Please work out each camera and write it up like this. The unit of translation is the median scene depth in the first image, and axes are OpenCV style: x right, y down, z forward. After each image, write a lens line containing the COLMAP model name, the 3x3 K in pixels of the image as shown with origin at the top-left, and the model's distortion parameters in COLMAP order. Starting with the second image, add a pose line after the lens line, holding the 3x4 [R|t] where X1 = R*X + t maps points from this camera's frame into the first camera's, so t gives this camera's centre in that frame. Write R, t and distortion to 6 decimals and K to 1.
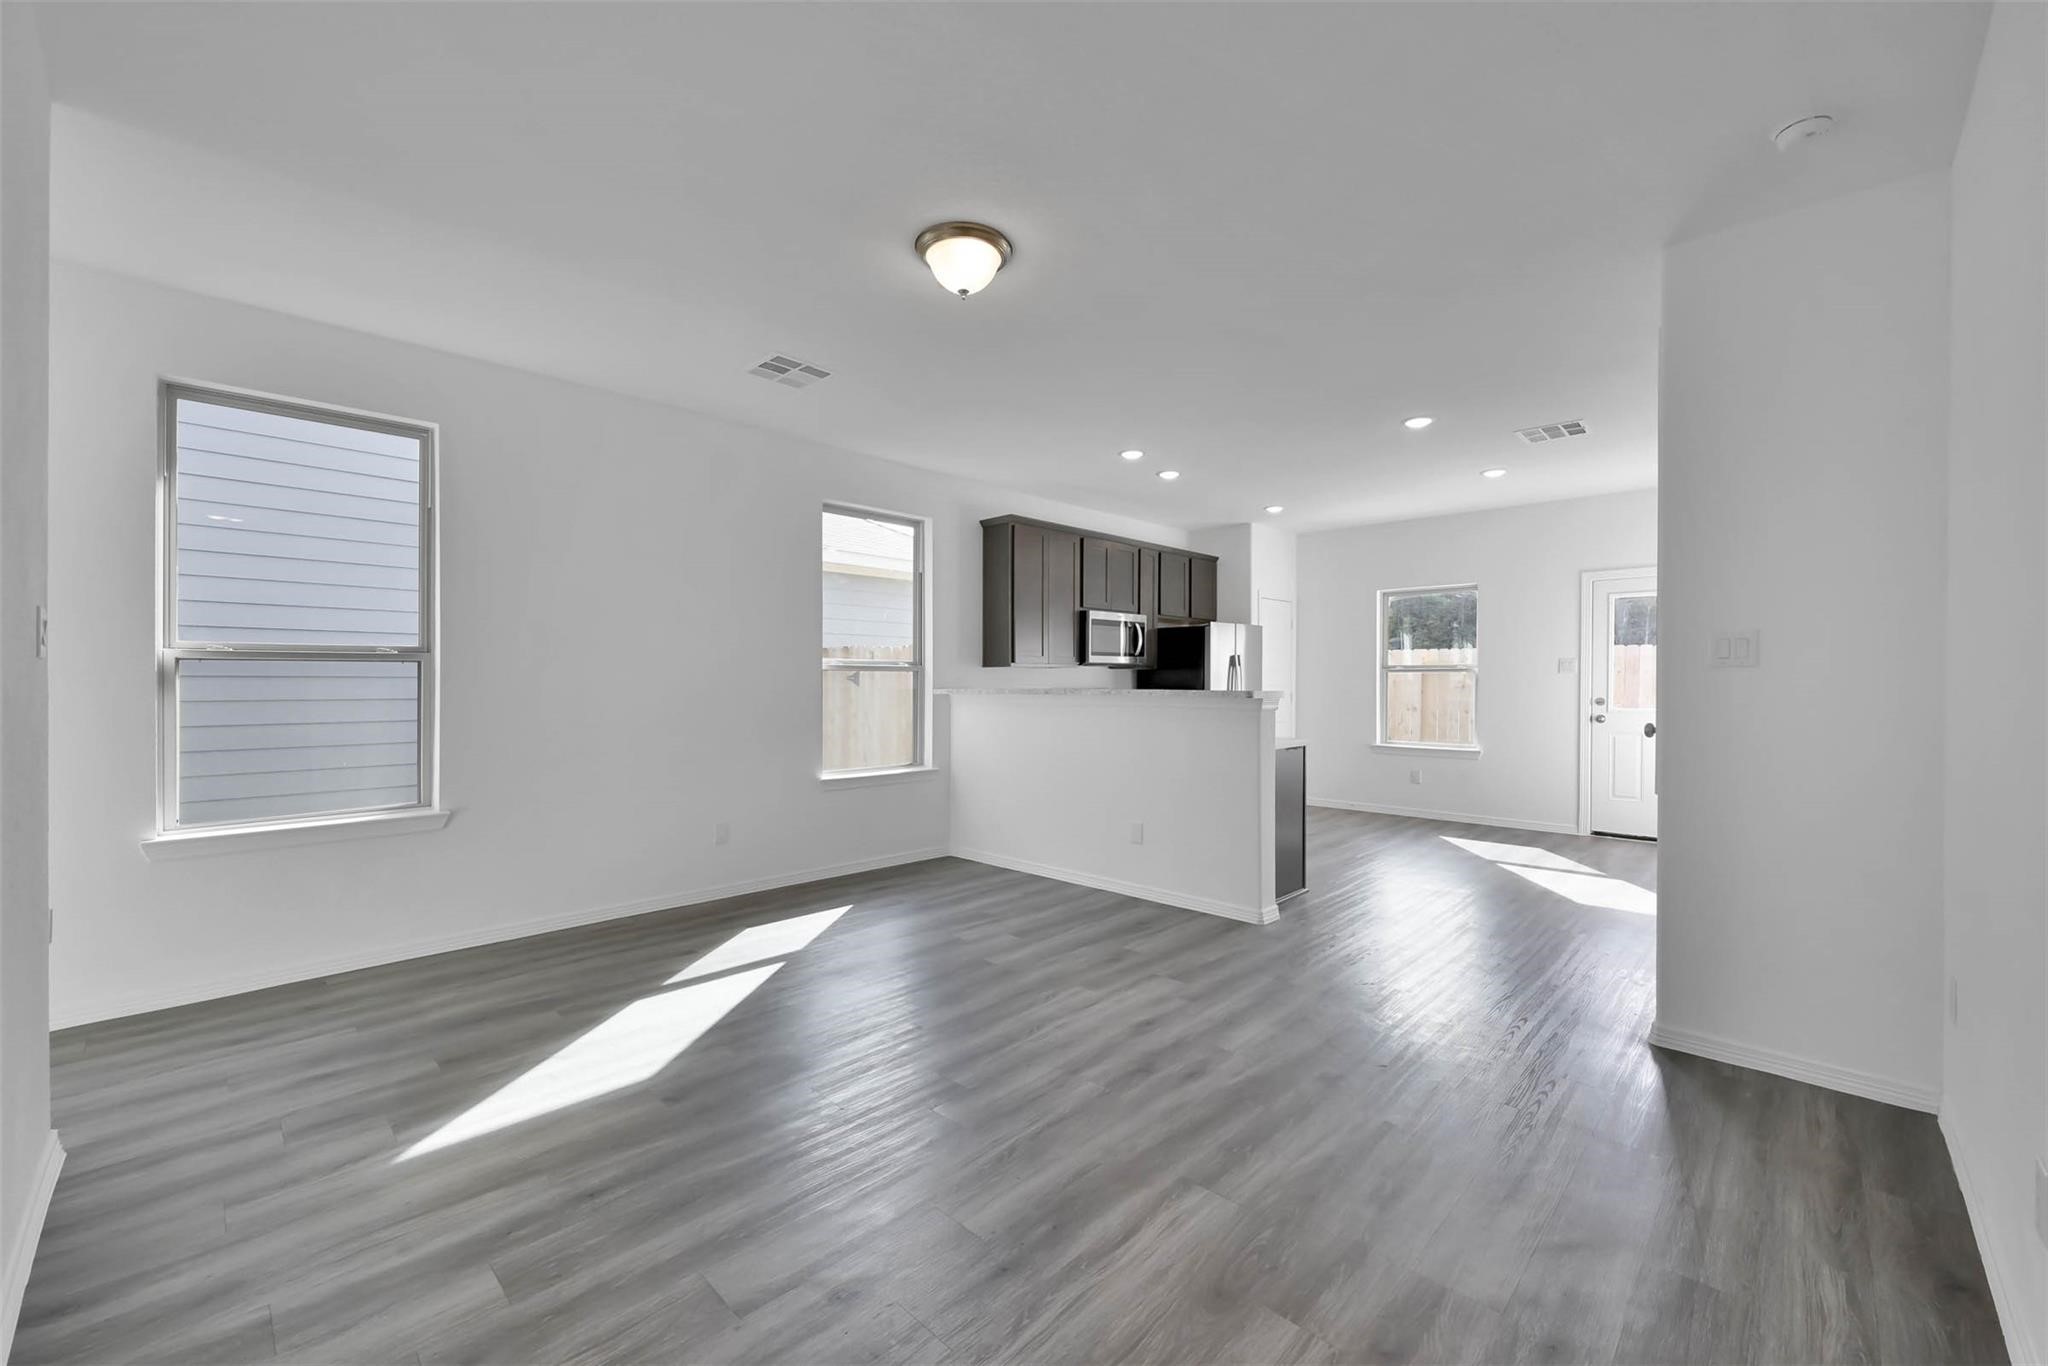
lens RADIAL K [[814.2, 0, 1025.4], [0, 814.2, 688.4], [0, 0, 1]] dist [0.000893, -0.000307]
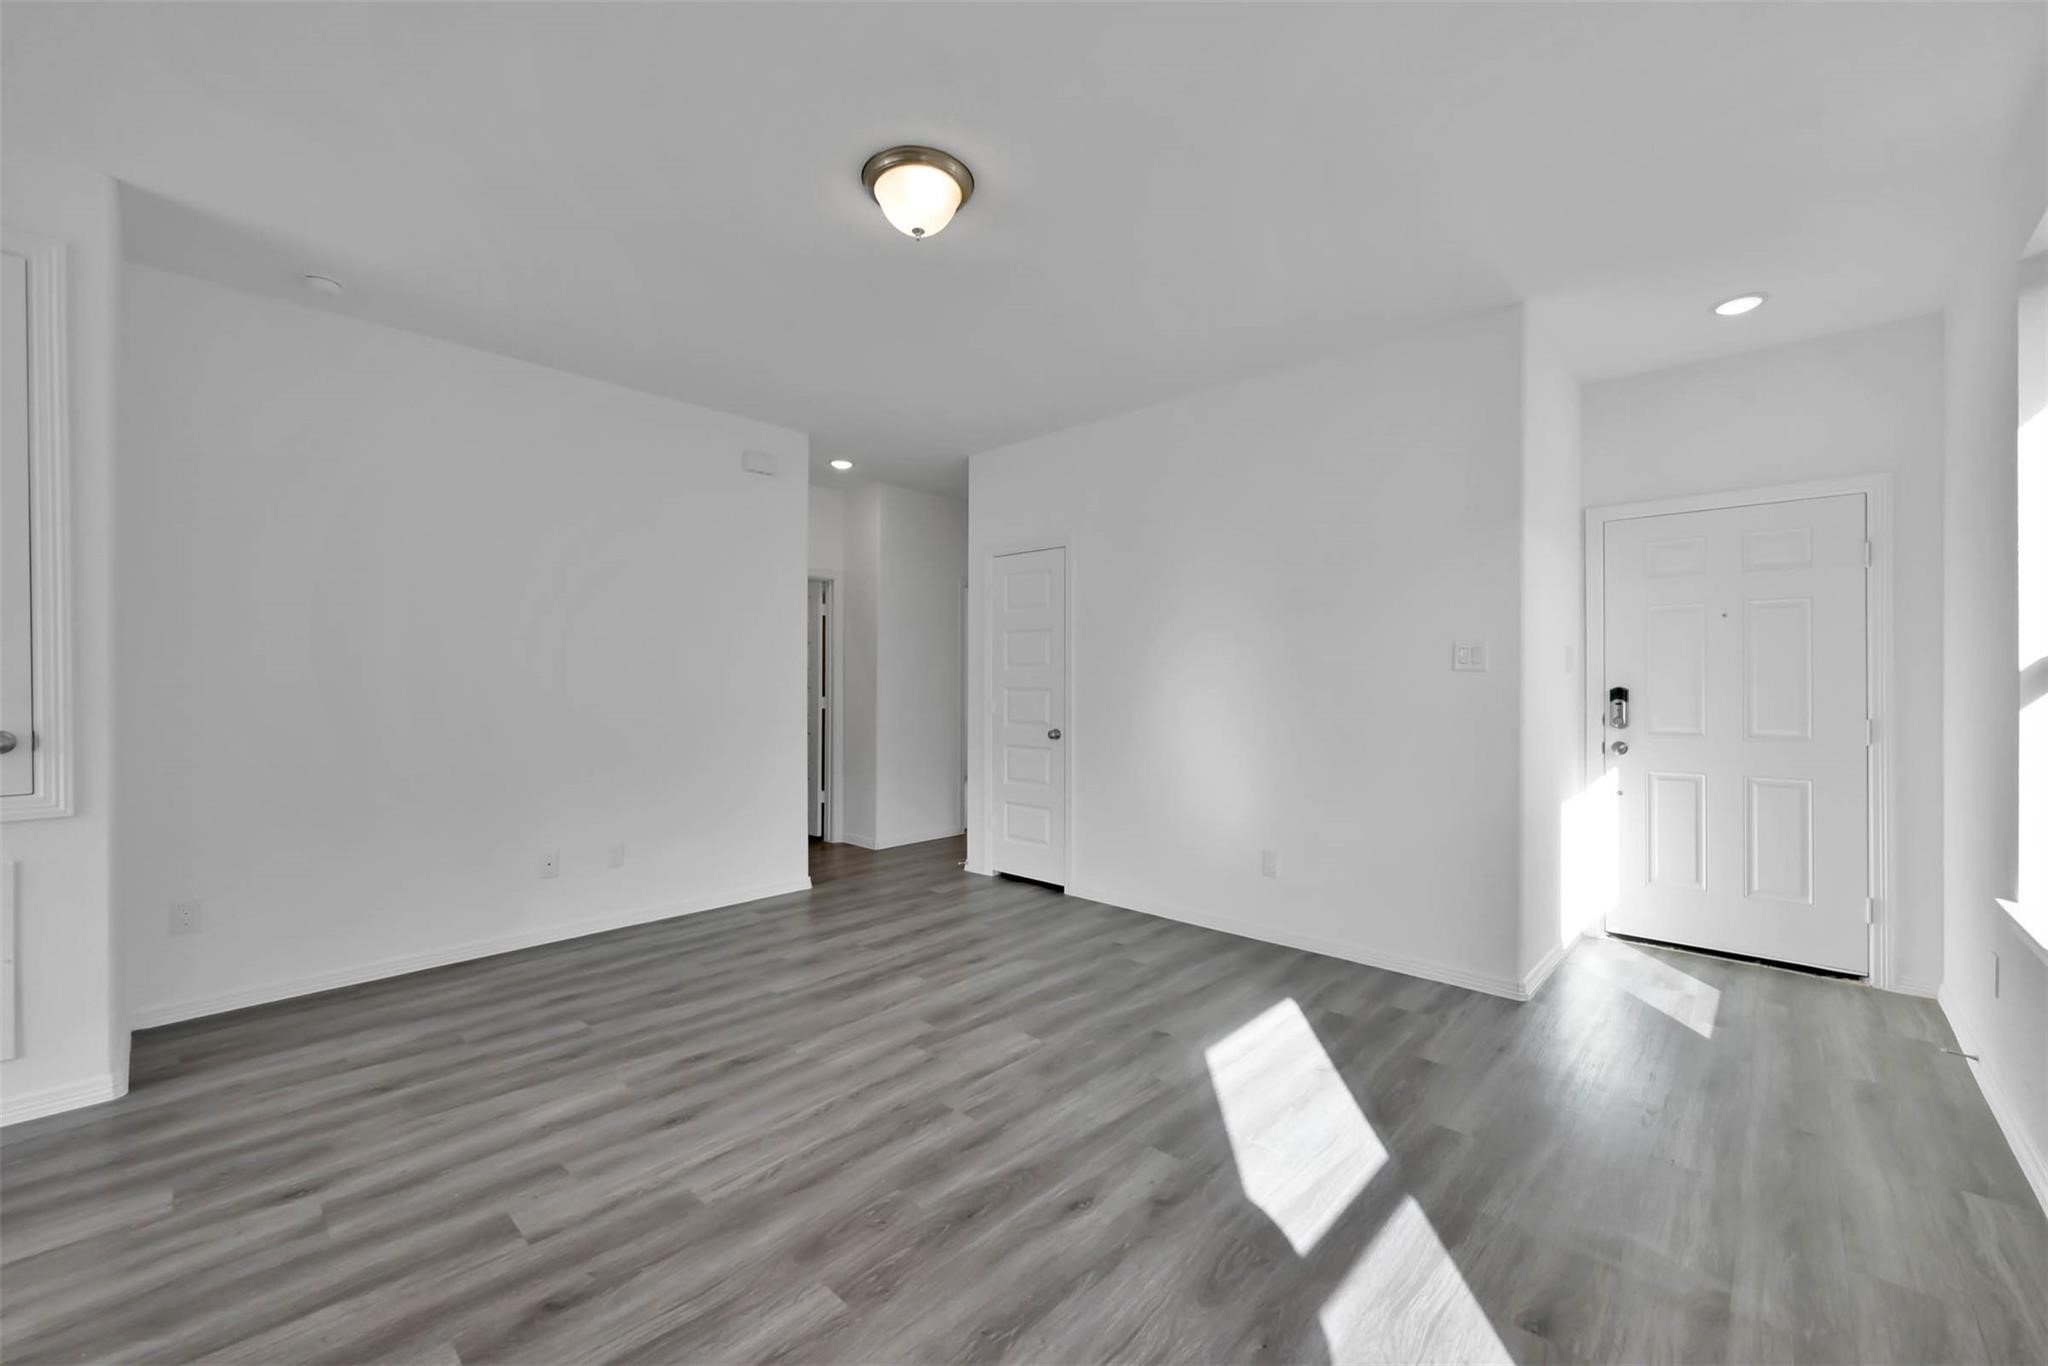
lens RADIAL K [[814.2, 0, 1029.5], [0, 814.2, 683.4], [0, 0, 1]] dist [0.000893, -0.000307]
pose [[-0.999711, -0.004136, -0.023681, -0.141064], [-0.004261, 0.999977, 0.005239, -0.011312], [0.023659, 0.005338, -0.999706, 1.469197]]
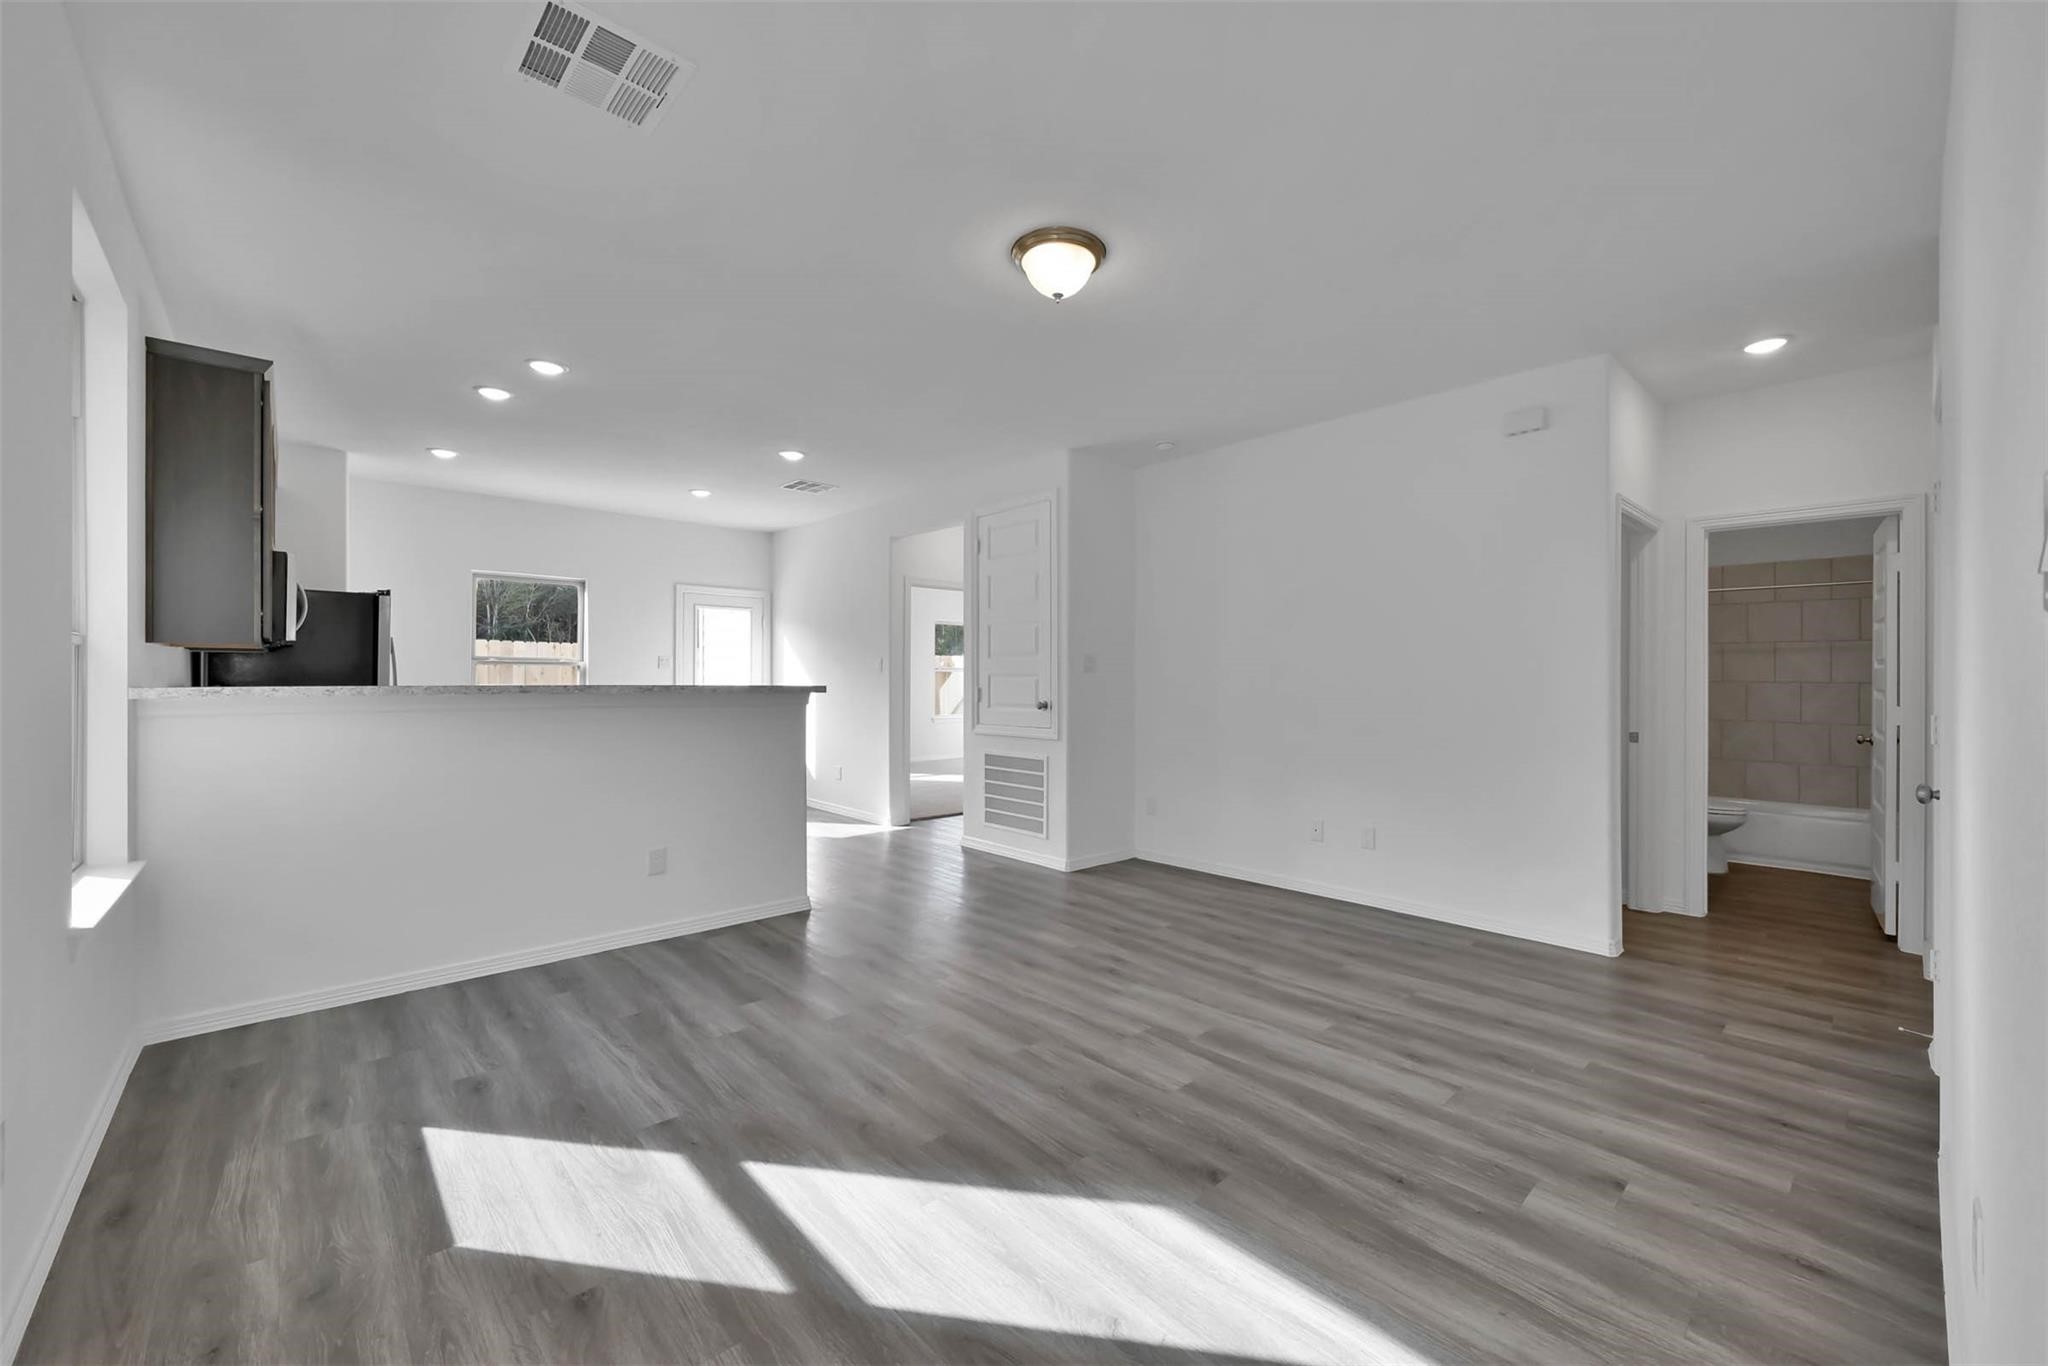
lens RADIAL K [[814.2, 0, 1024.9], [0, 814.2, 676.4], [0, 0, 1]] dist [0.000893, -0.000307]
pose [[0.060432, 0.003432, 0.998166, -0.863729], [0.001459, 0.999993, -0.003526, -0.005931], [-0.998171, 0.001670, 0.060427, 0.766187]]
